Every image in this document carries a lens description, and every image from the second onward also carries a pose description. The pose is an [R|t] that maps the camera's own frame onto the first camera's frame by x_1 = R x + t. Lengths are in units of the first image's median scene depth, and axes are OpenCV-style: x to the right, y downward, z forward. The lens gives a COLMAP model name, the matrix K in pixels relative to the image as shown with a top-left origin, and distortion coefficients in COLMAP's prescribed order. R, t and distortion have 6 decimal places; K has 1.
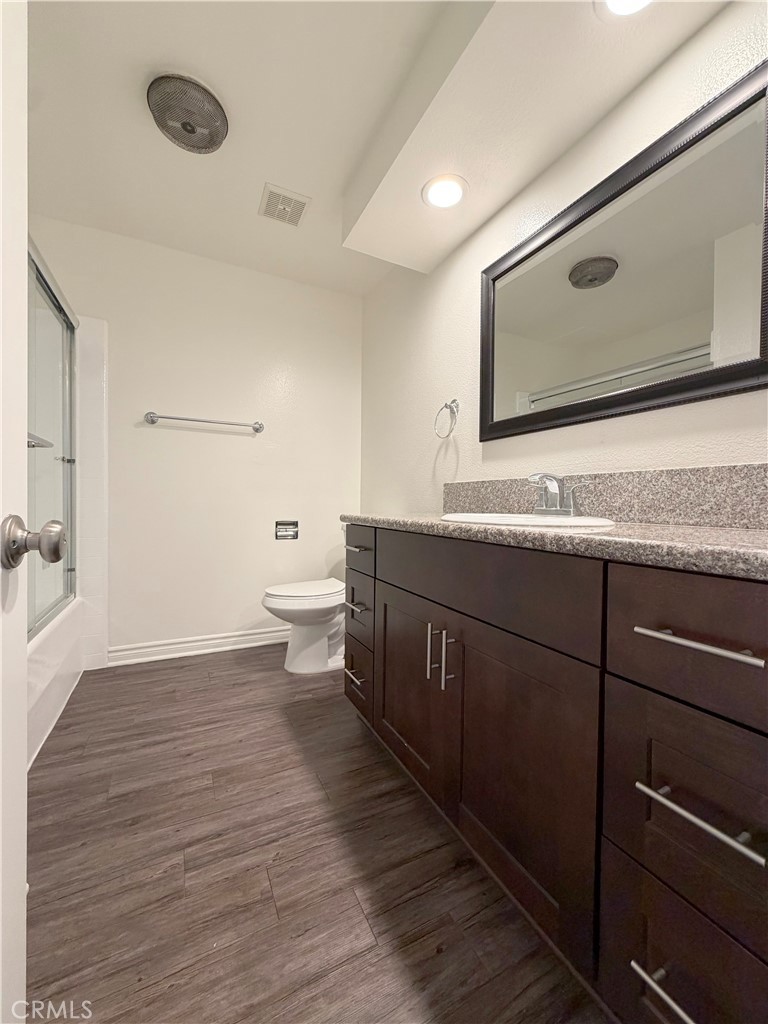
lens RADIAL K [[401.6, 0, 384.0], [0, 401.6, 512.0], [0, 0, 1]] dist [-0.000299, 0.000035]
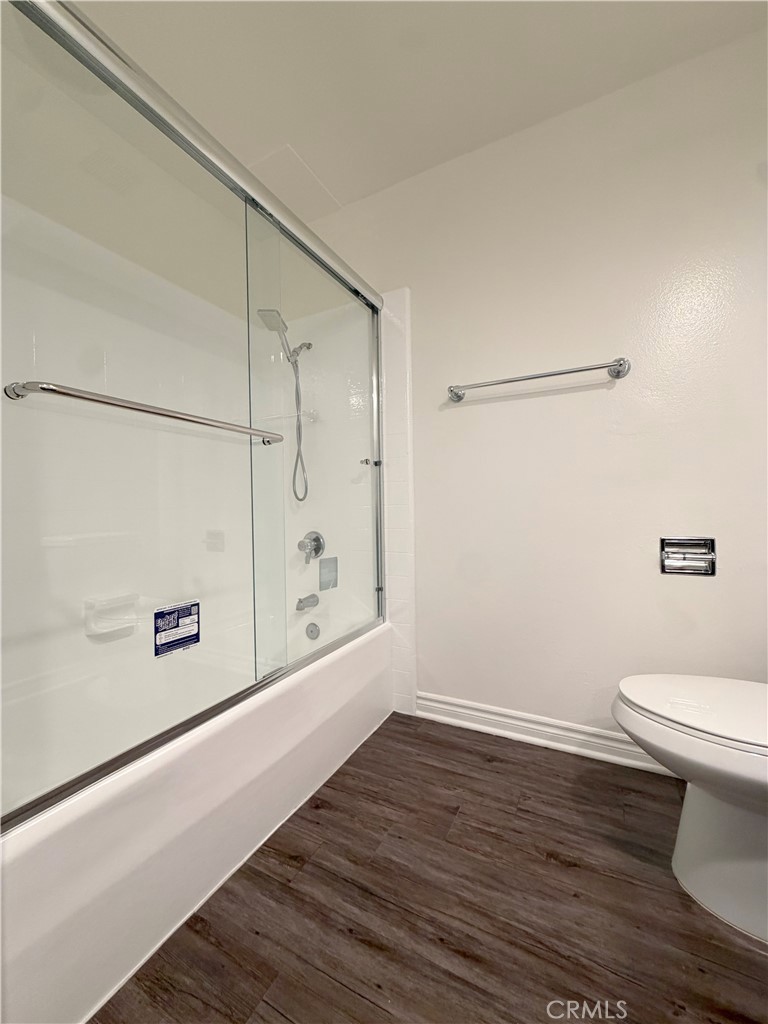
lens RADIAL K [[409.9, 0, 384.0], [0, 409.9, 512.0], [0, 0, 1]] dist [0.000298, 0.000430]
pose [[0.580880, -0.019267, -0.813761, -0.054953], [0.009918, 0.999813, -0.016592, -0.007970], [0.813929, 0.001568, 0.580963, 0.497045]]
